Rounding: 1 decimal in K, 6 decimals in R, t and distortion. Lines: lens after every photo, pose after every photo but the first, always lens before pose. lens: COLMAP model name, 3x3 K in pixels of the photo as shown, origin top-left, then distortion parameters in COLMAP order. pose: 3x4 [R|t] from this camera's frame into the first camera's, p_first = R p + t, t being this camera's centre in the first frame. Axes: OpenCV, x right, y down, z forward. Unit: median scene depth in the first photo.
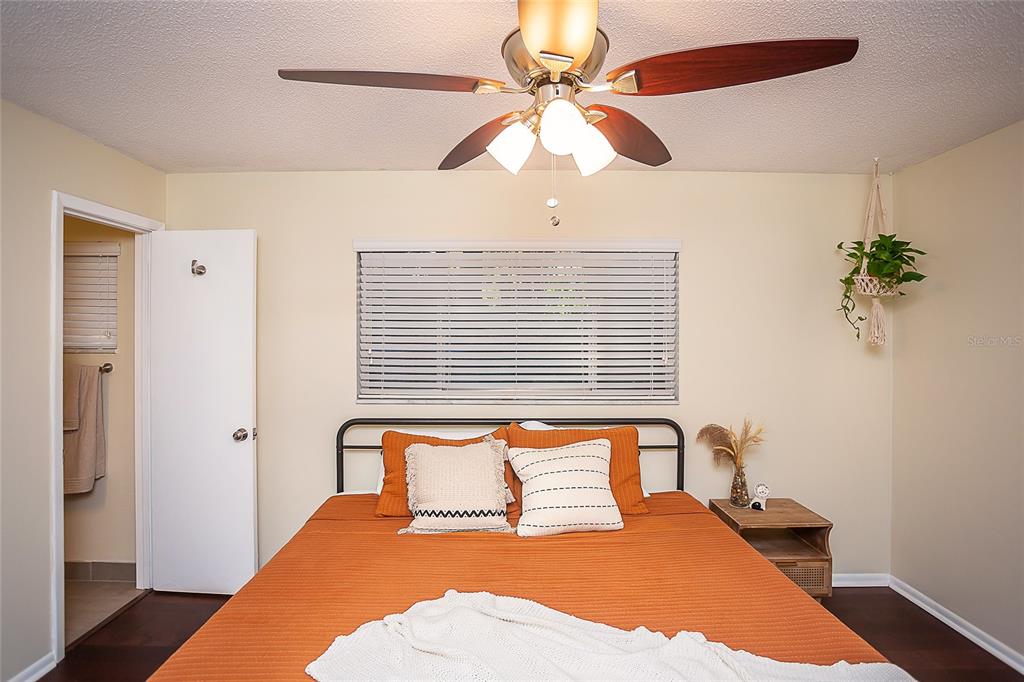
lens RADIAL K [[512.3, 0, 512.0], [0, 512.3, 341.0], [0, 0, 1]] dist [-0.032498, 0.001401]
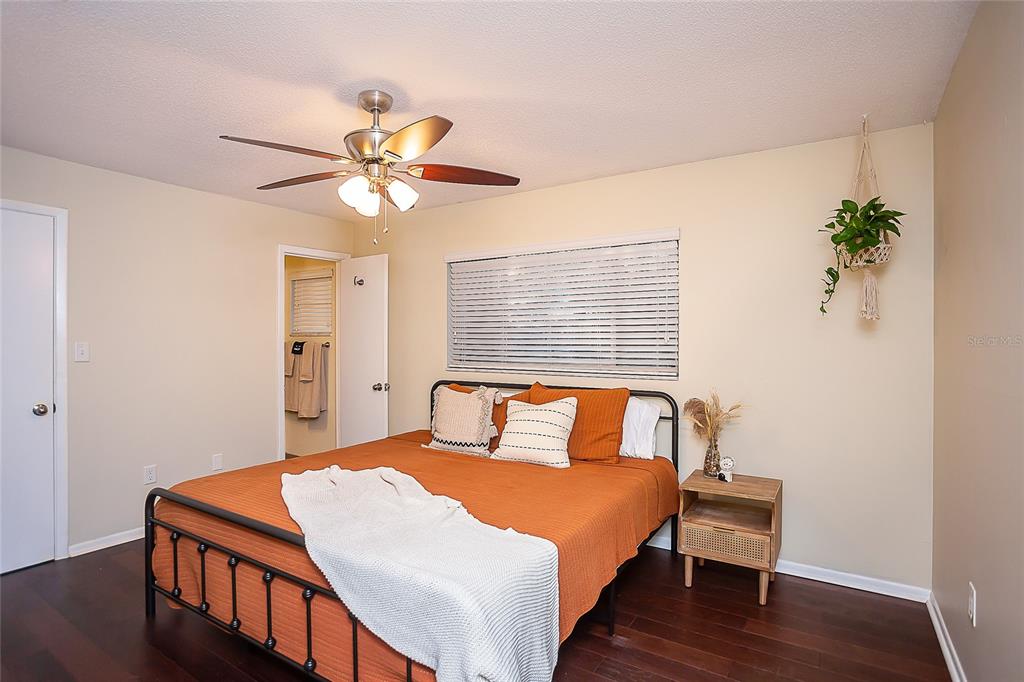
lens RADIAL K [[512.3, 0, 512.0], [0, 512.3, 341.0], [0, 0, 1]] dist [-0.032498, 0.001401]
pose [[0.847108, -0.000259, -0.531420, 0.641713], [-0.002230, 0.999989, -0.004042, 0.049459], [0.531415, 0.004610, 0.847099, -0.107137]]
